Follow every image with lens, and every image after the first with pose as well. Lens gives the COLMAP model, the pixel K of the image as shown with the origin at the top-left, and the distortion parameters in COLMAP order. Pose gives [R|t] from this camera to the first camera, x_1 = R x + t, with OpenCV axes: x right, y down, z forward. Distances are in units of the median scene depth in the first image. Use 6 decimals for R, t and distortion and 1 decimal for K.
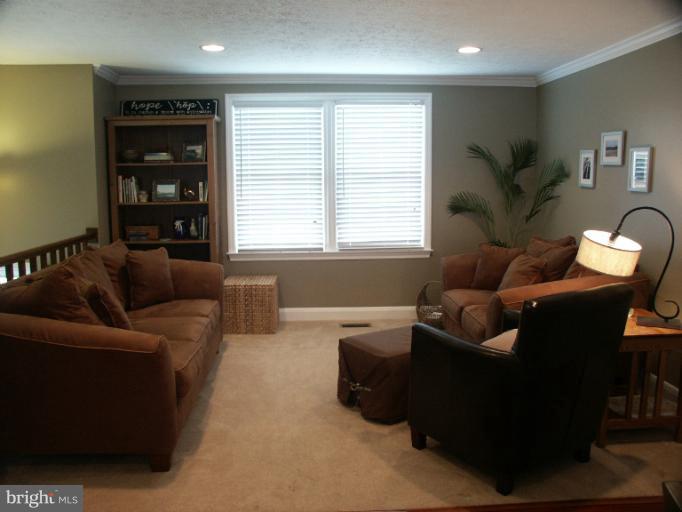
lens RADIAL K [[577.7, 0, 337.0], [0, 577.7, 258.9], [0, 0, 1]] dist [-0.187686, 0.172711]
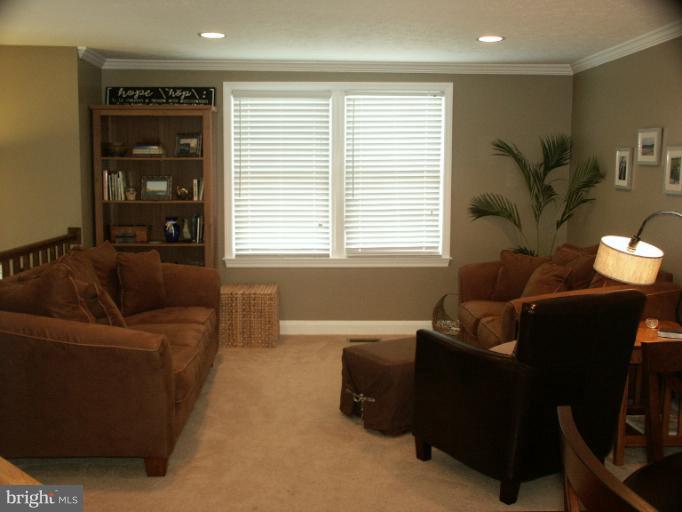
lens RADIAL K [[716.7, 0, 336.8], [0, 716.7, 256.3], [0, 0, 1]] dist [-0.152722, 0.366536]
pose [[0.999716, 0.013310, -0.019750, 0.010038], [-0.013772, 0.999631, -0.023426, 0.011407], [0.019431, 0.023692, 0.999530, -0.127445]]
